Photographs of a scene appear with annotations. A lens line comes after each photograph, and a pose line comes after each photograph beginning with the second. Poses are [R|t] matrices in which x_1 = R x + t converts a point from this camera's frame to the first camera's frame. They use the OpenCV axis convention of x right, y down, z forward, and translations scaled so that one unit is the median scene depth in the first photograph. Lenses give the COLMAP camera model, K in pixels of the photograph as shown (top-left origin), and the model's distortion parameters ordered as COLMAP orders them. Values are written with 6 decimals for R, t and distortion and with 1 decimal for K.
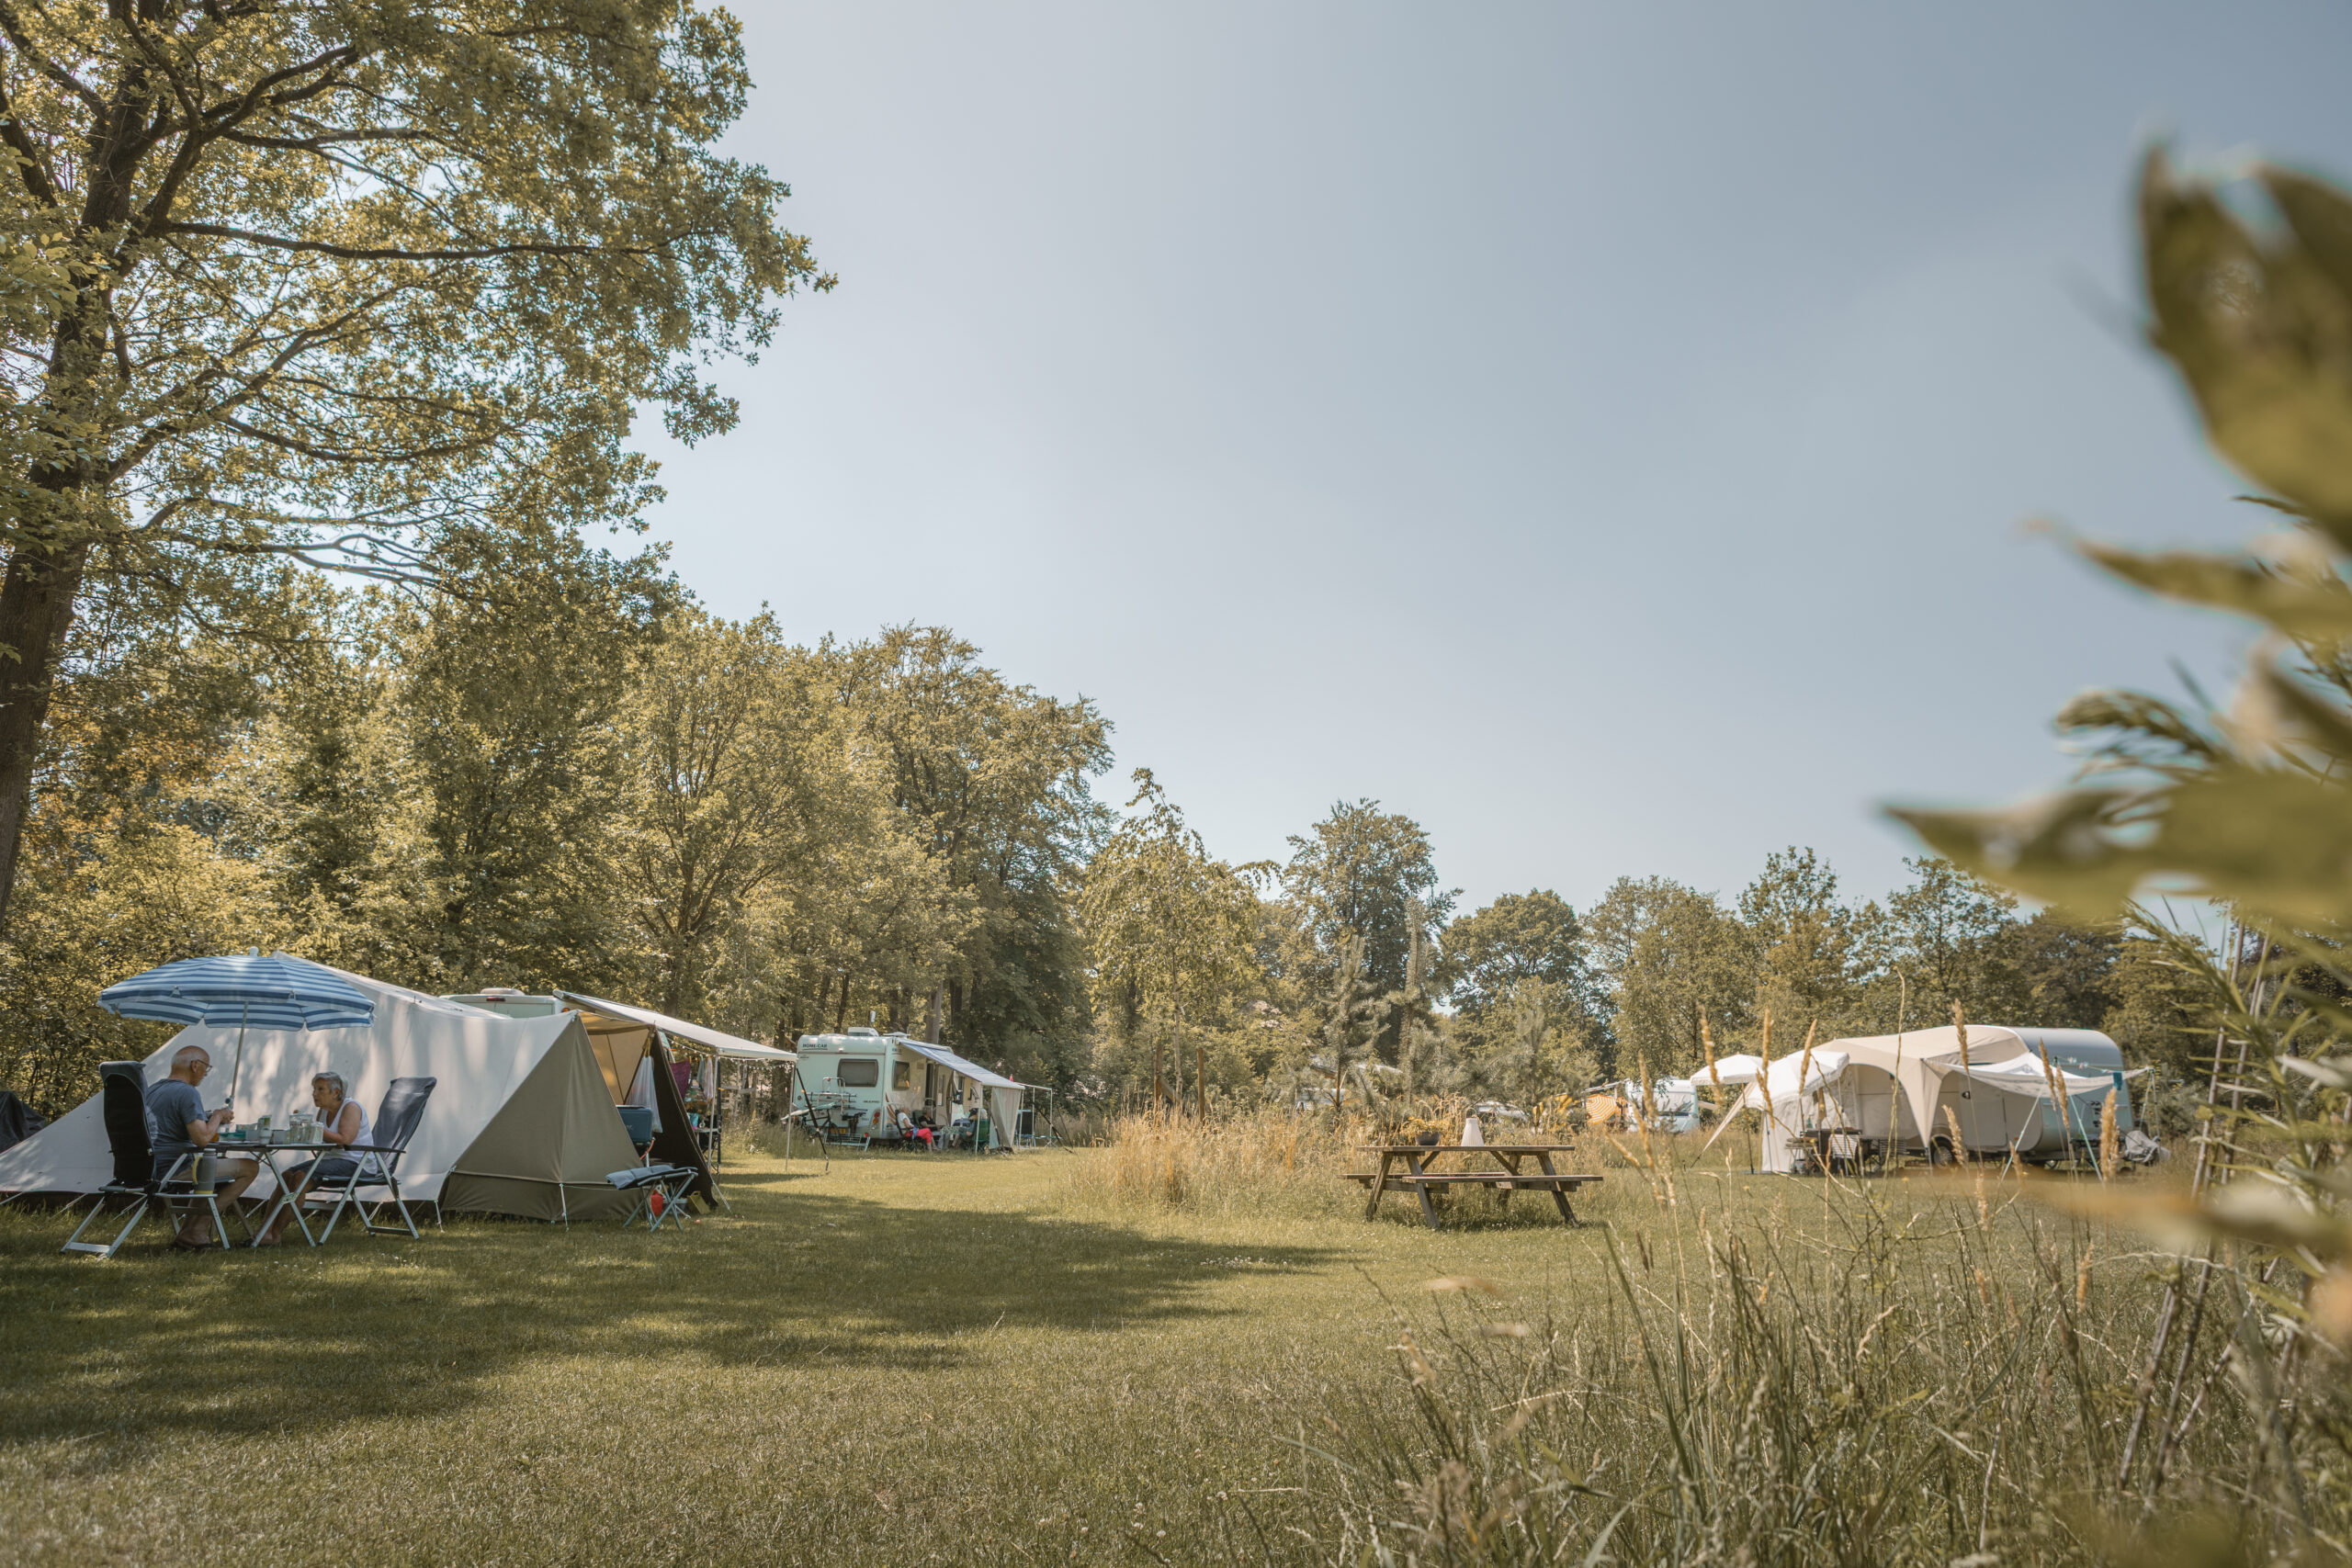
lens RADIAL K [[1610.3, 0, 1176.0], [0, 1610.3, 784.0], [0, 0, 1]] dist [0.002218, -0.000303]
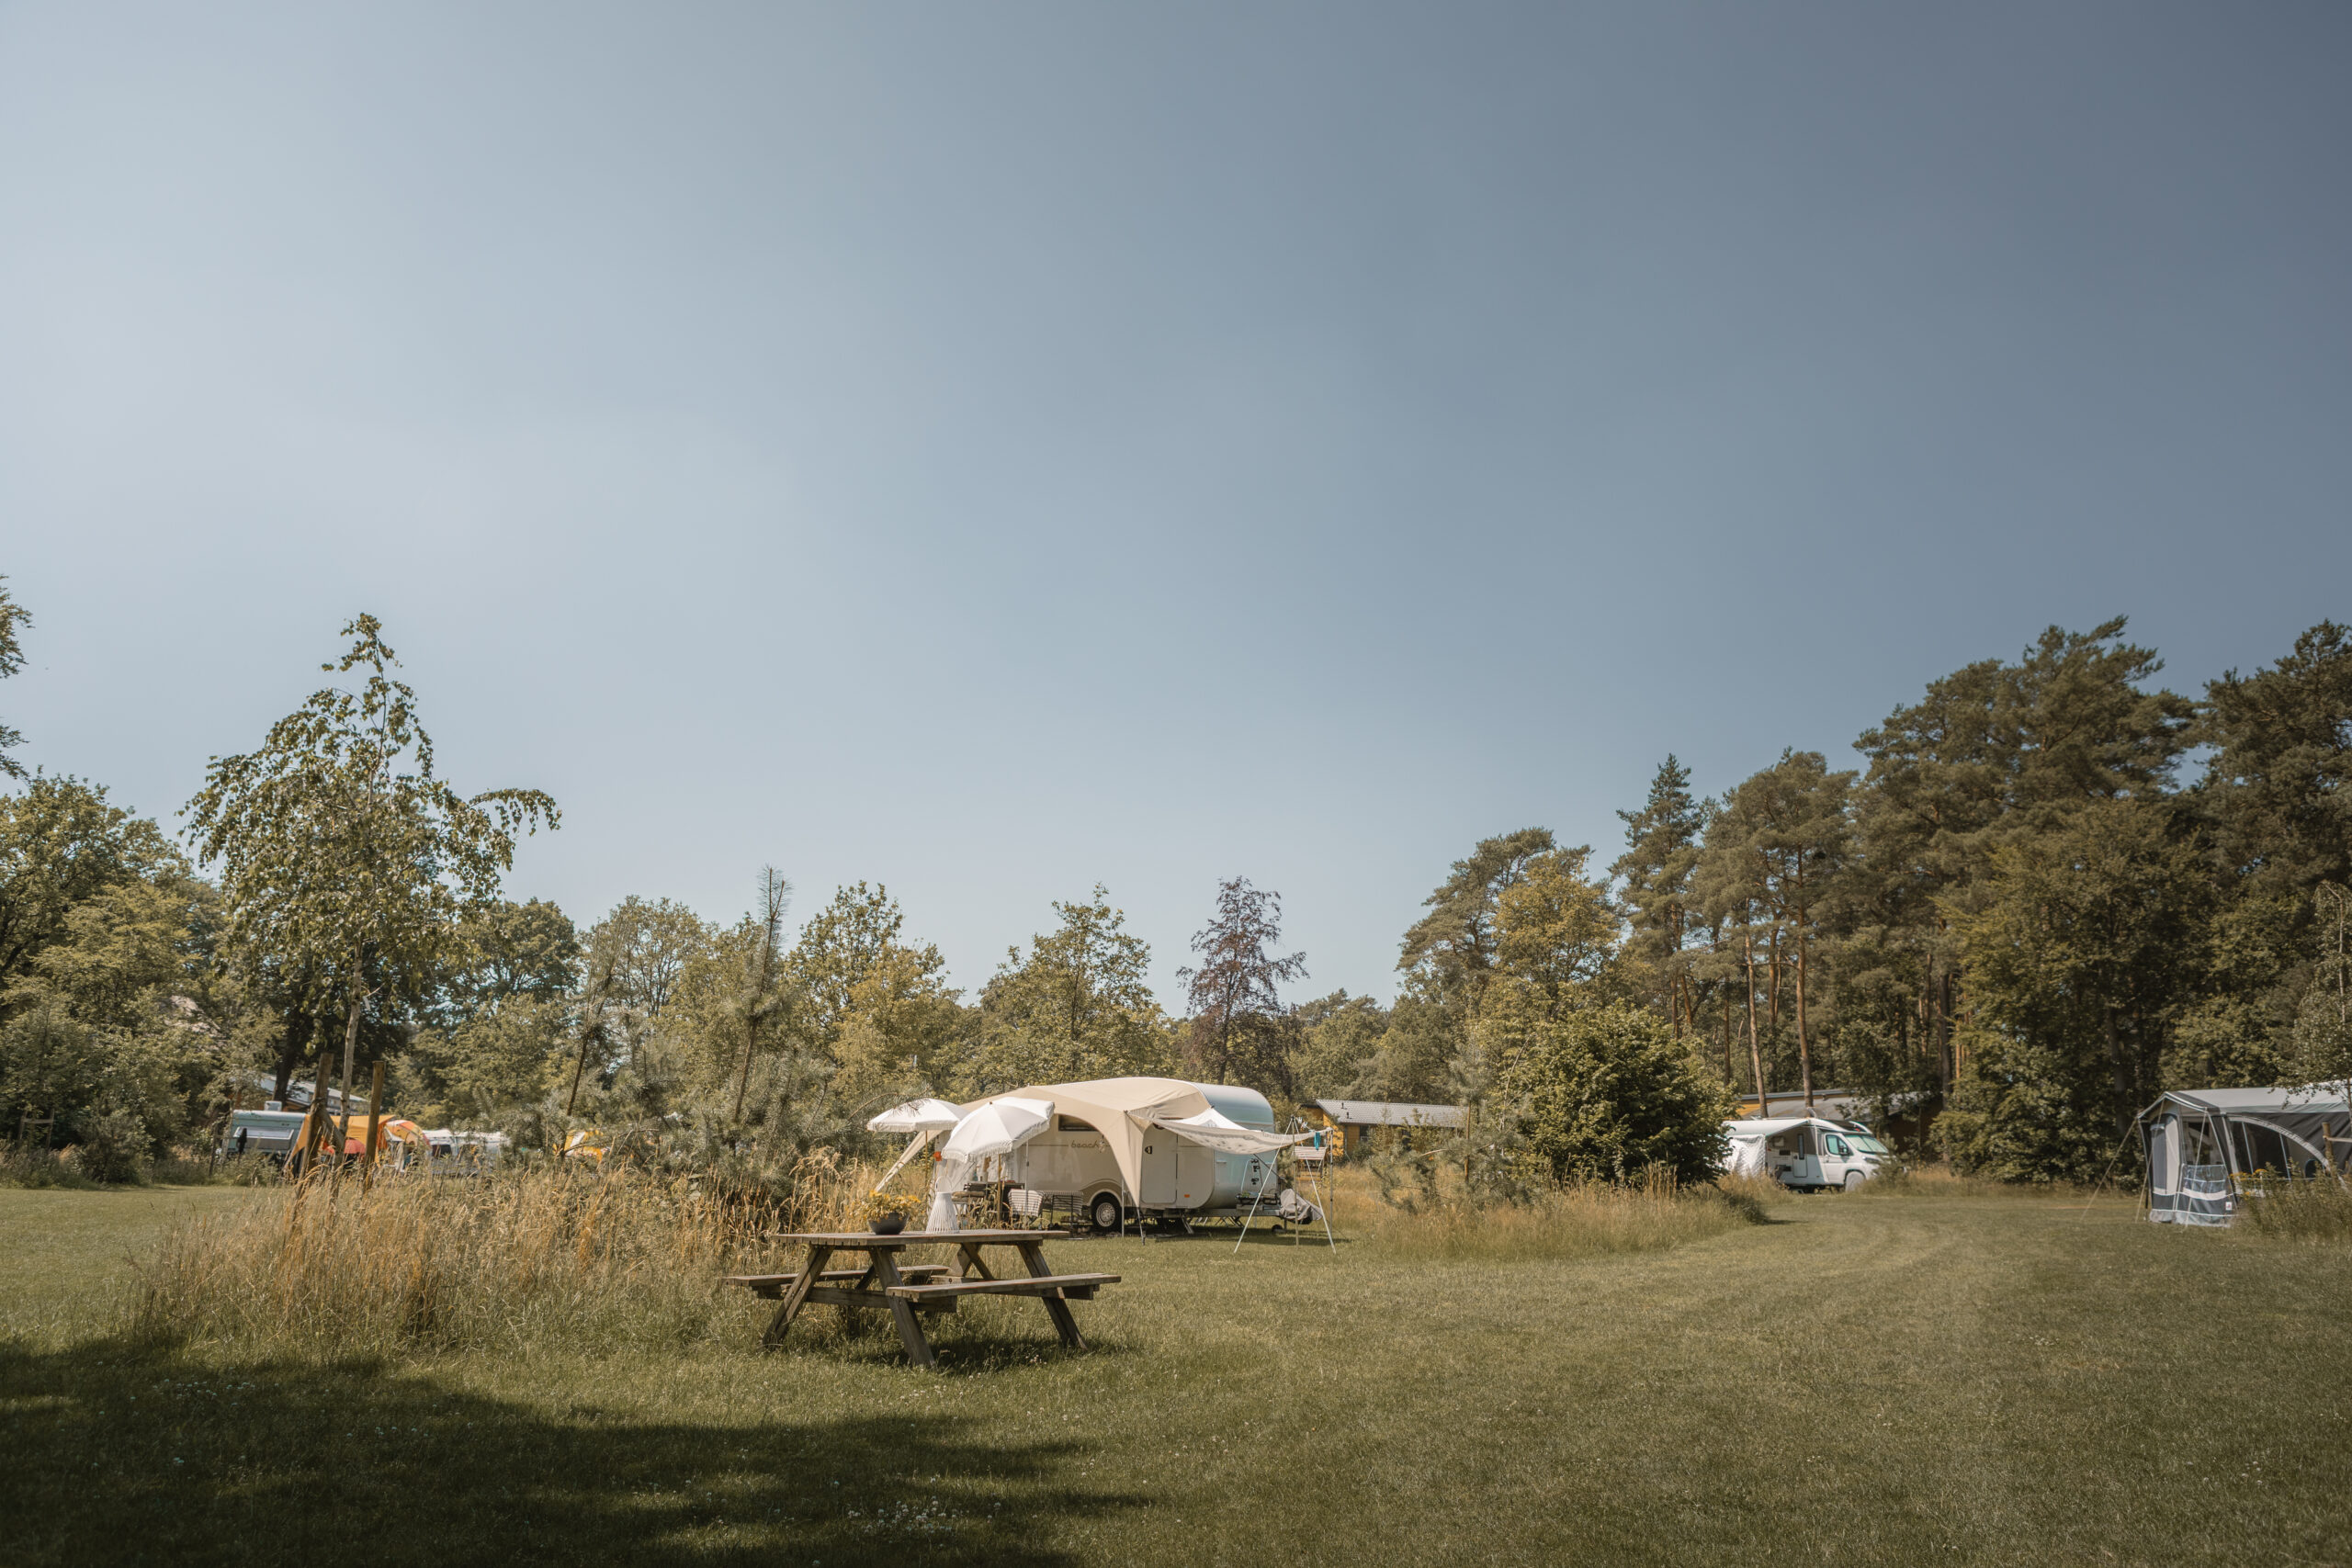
lens RADIAL K [[1610.3, 0, 1176.0], [0, 1610.3, 784.0], [0, 0, 1]] dist [0.002218, -0.000303]
pose [[0.804117, 0.151809, 0.574761, -0.037219], [-0.140970, 0.987961, -0.063723, 0.016014], [-0.577515, -0.029784, 0.815836, 0.094570]]
